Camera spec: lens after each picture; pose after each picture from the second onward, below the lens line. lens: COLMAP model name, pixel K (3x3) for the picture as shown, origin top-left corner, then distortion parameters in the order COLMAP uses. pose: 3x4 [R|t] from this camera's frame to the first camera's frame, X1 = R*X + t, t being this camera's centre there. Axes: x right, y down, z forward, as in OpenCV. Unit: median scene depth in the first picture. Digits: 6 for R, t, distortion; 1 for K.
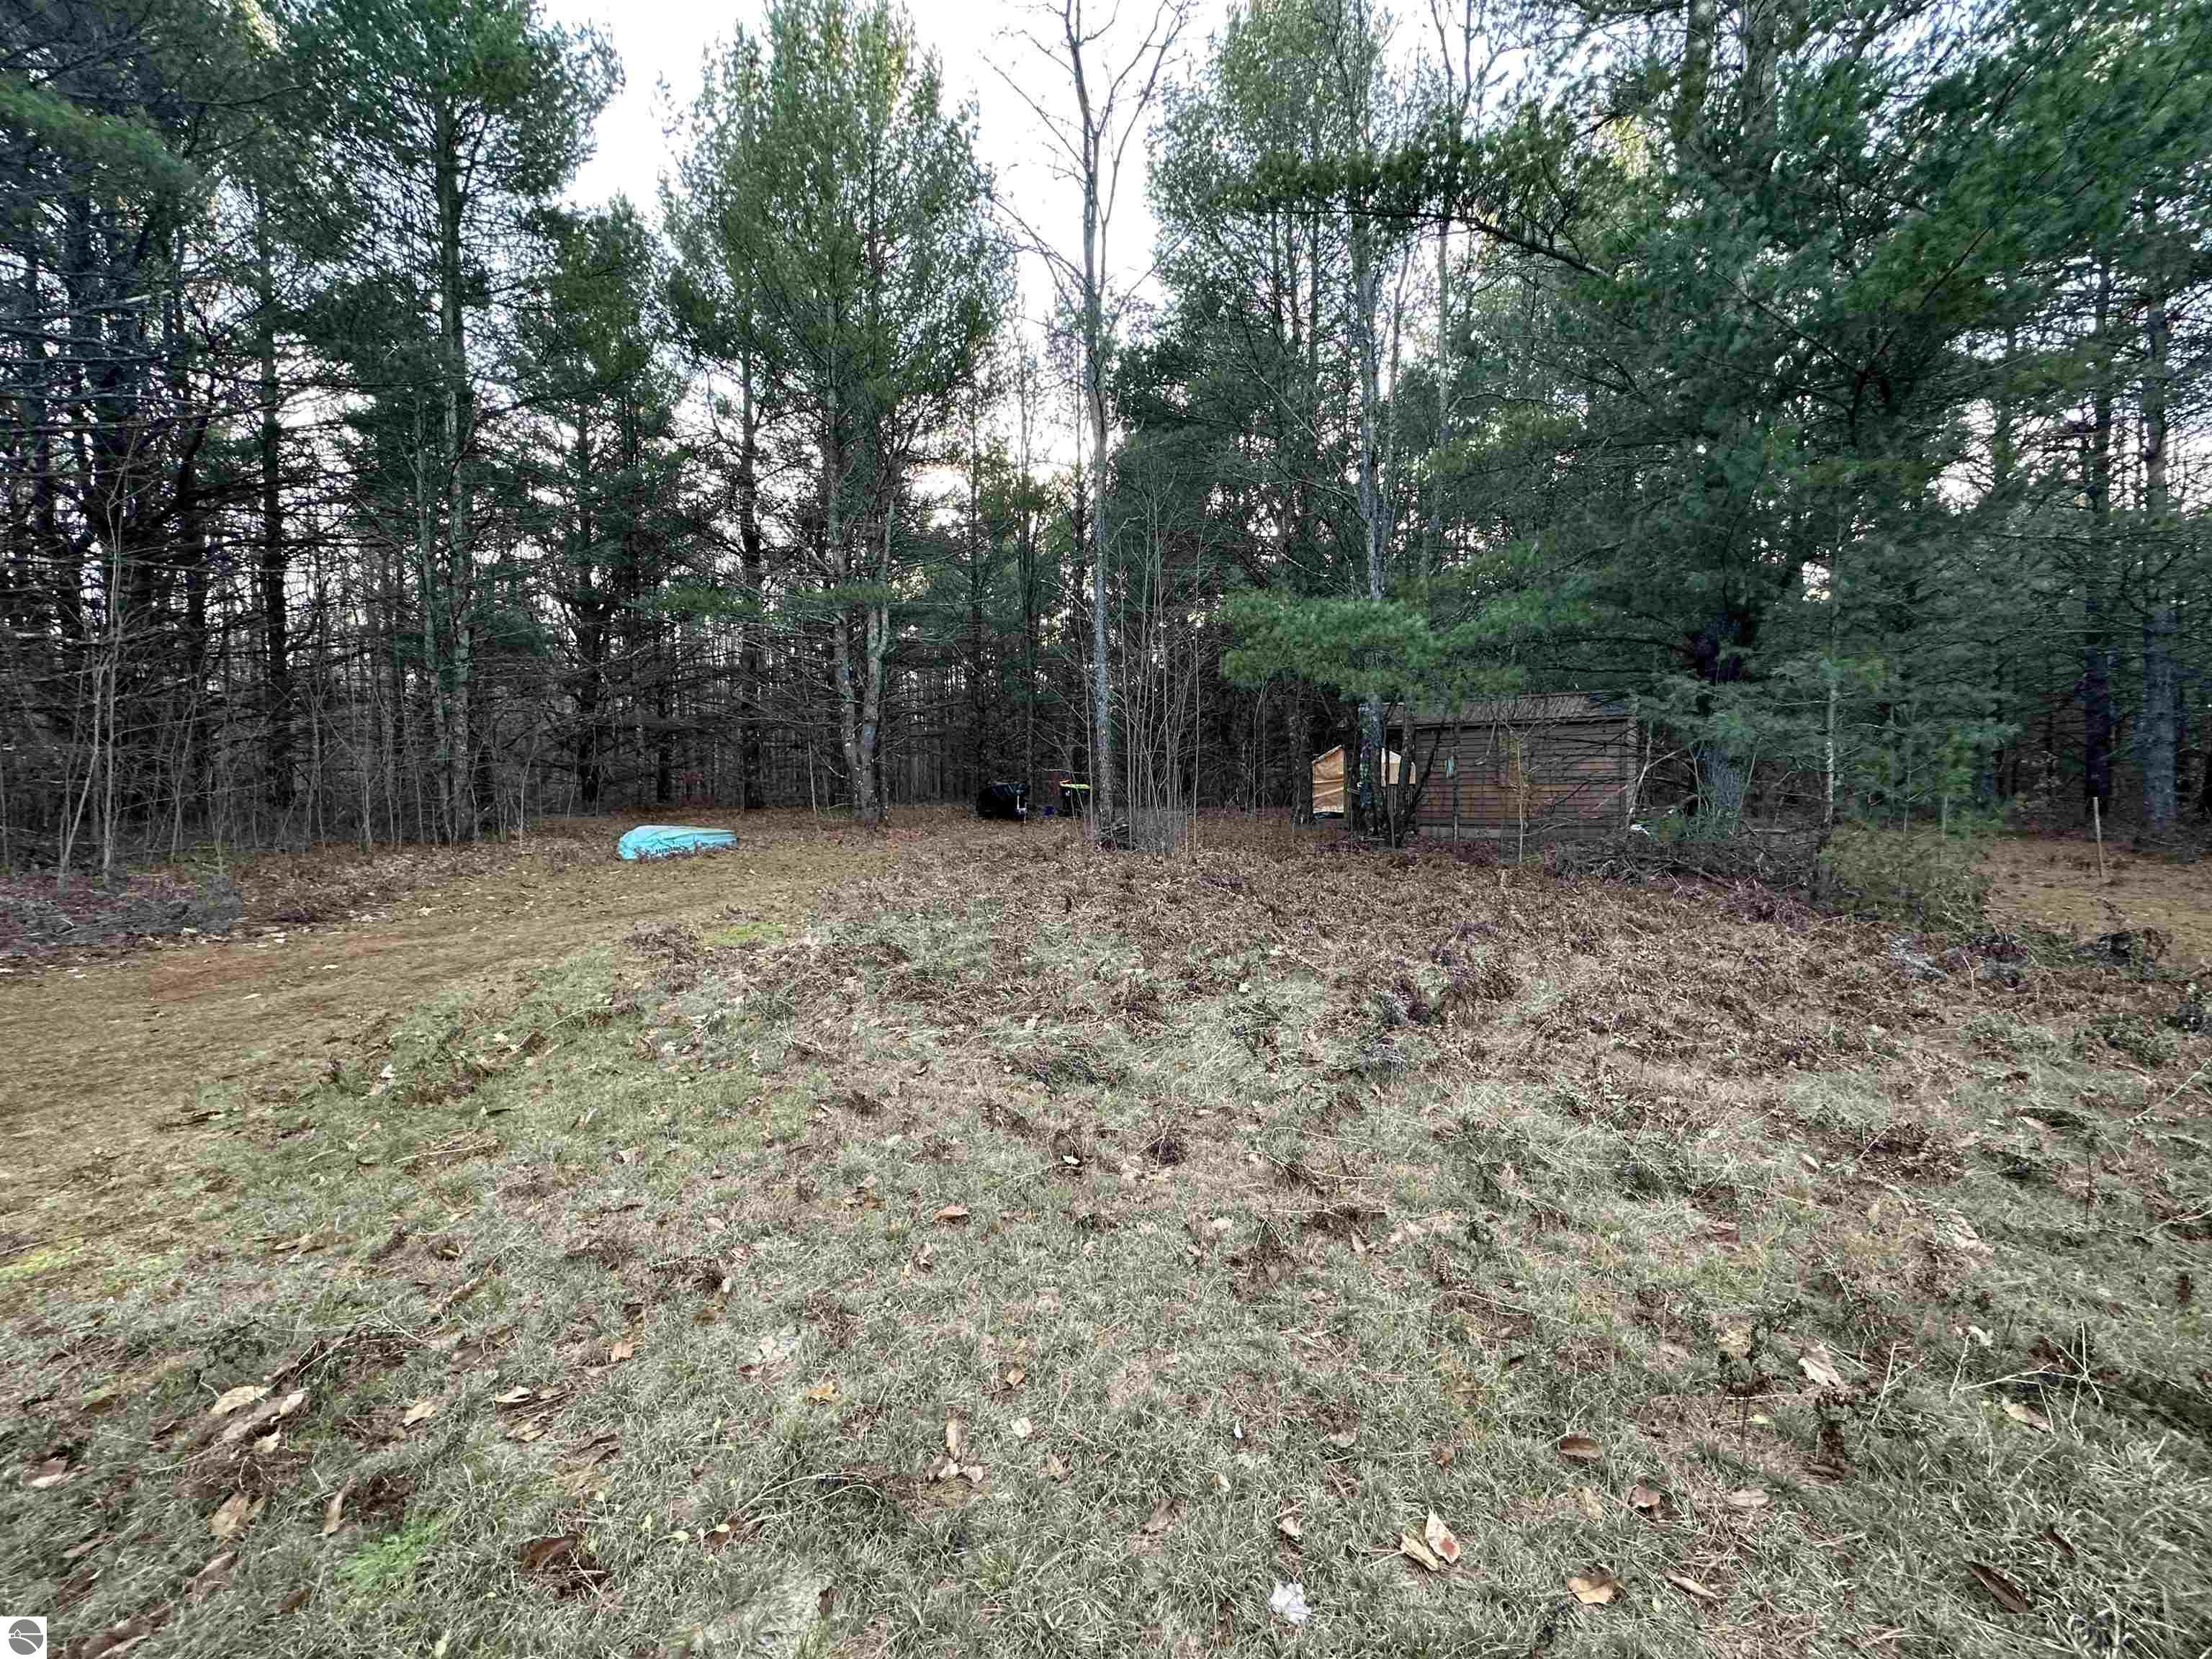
lens RADIAL K [[882.2, 0, 1111.8], [0, 882.2, 826.4], [0, 0, 1]] dist [-0.002688, 0.000375]
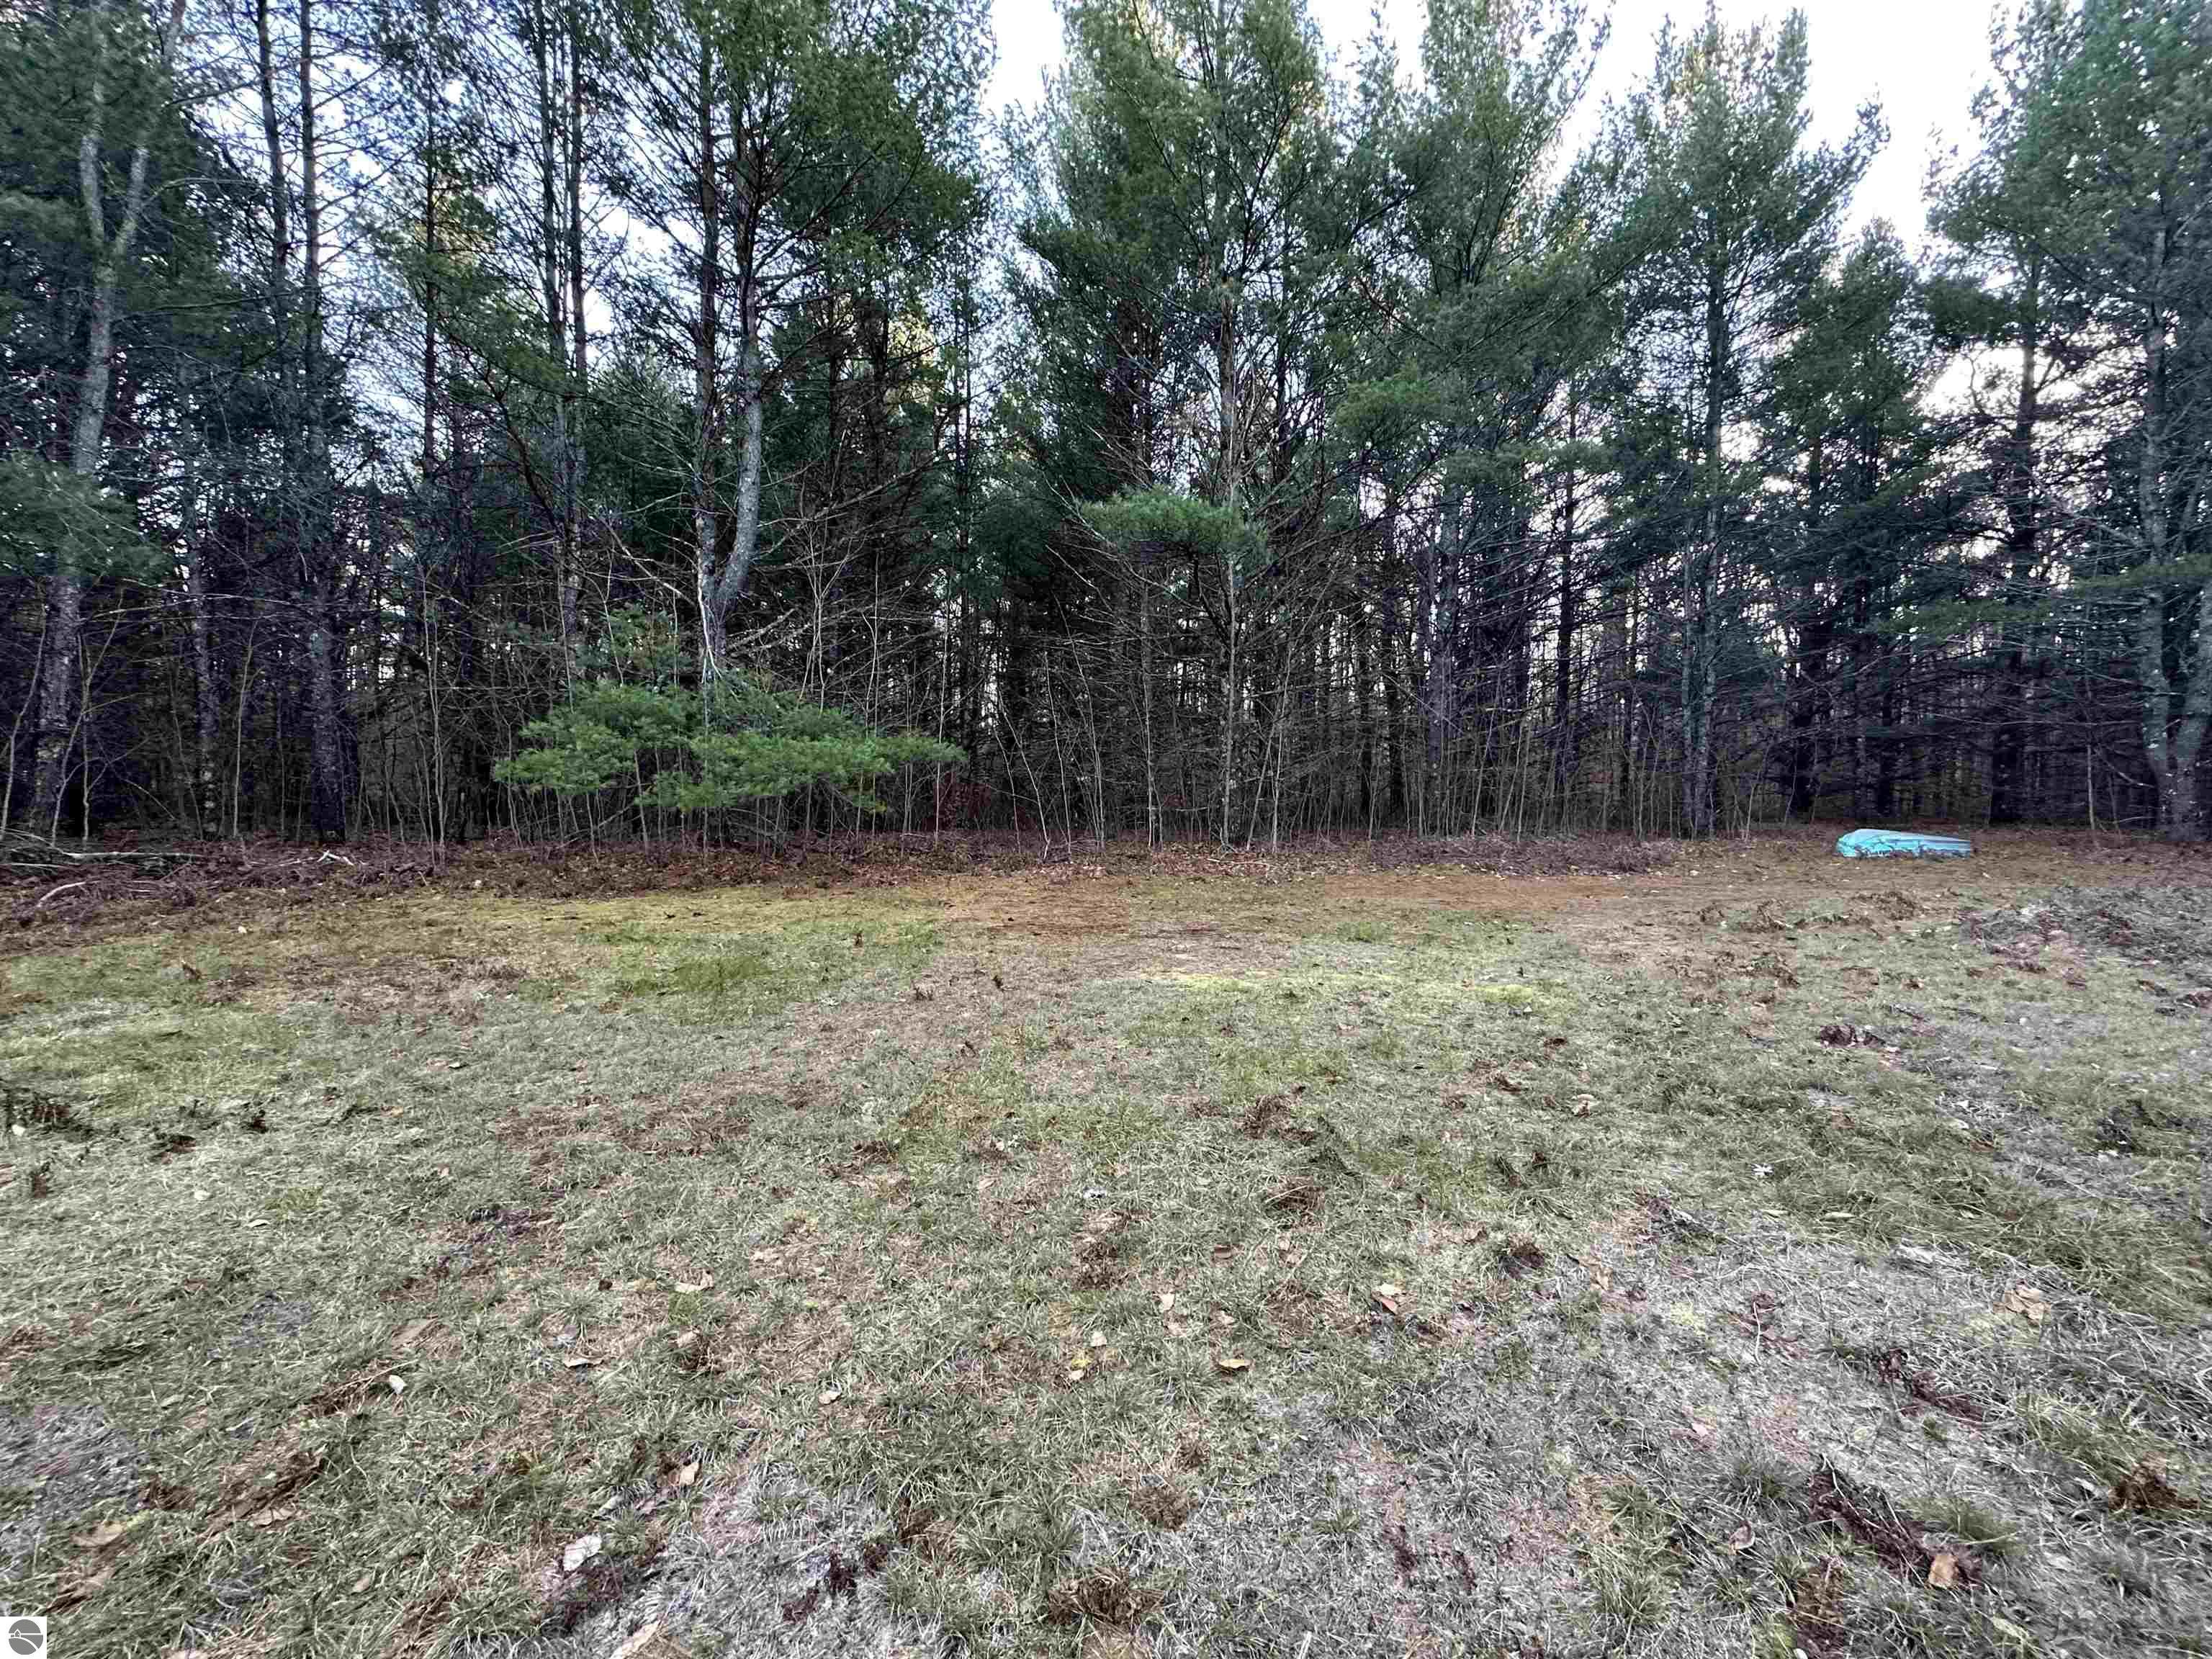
lens RADIAL K [[882.2, 0, 1114.0], [0, 882.2, 827.8], [0, 0, 1]] dist [-0.002688, 0.000375]
pose [[0.375735, 0.039552, -0.925883, 0.102220], [-0.053545, 0.998346, 0.020918, 0.018727], [0.925179, 0.041717, 0.377231, -0.213219]]
